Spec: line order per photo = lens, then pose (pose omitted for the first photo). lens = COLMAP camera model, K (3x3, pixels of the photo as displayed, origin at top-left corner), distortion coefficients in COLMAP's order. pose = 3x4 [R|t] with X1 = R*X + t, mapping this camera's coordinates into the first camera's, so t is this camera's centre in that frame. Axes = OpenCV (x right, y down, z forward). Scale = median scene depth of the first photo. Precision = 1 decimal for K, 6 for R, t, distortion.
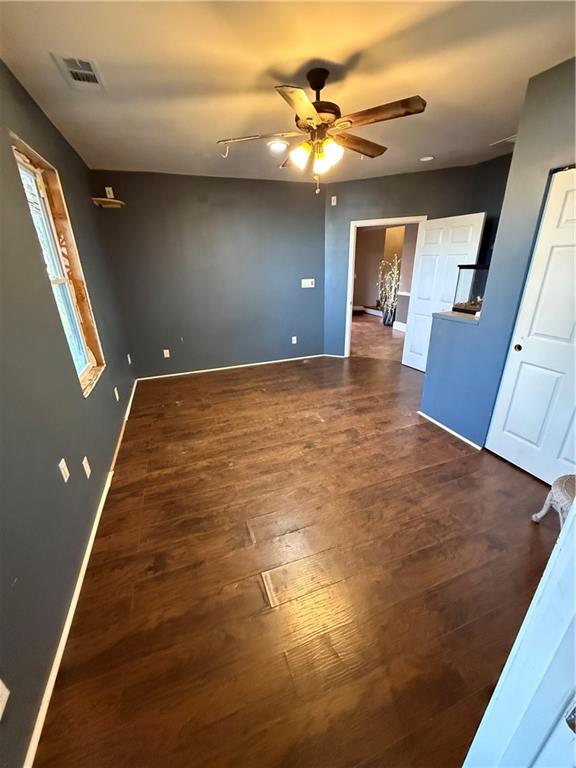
lens RADIAL K [[306.0, 0, 288.8], [0, 306.0, 382.7], [0, 0, 1]] dist [-0.000448, -0.000094]
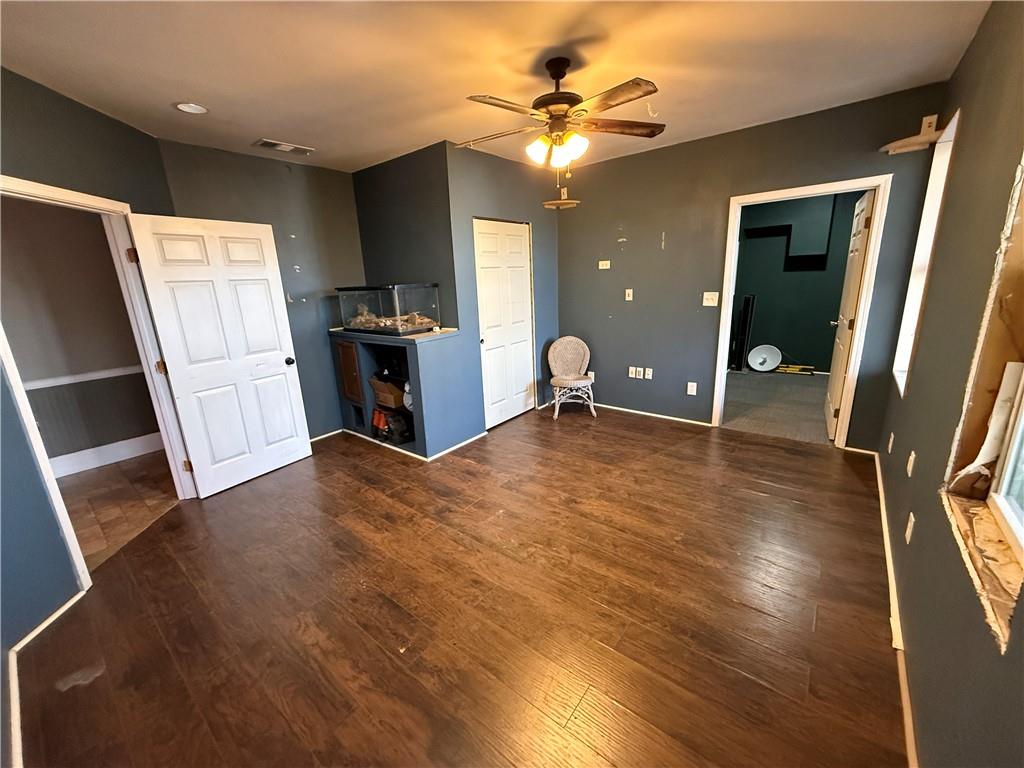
lens RADIAL K [[408.0, 0, 511.3], [0, 408.0, 384.5], [0, 0, 1]] dist [-0.000448, -0.000094]
pose [[-0.519345, -0.168600, 0.837767, -0.636376], [0.368751, 0.840164, 0.397677, -0.479819], [-0.770911, 0.515459, -0.374164, 1.306268]]
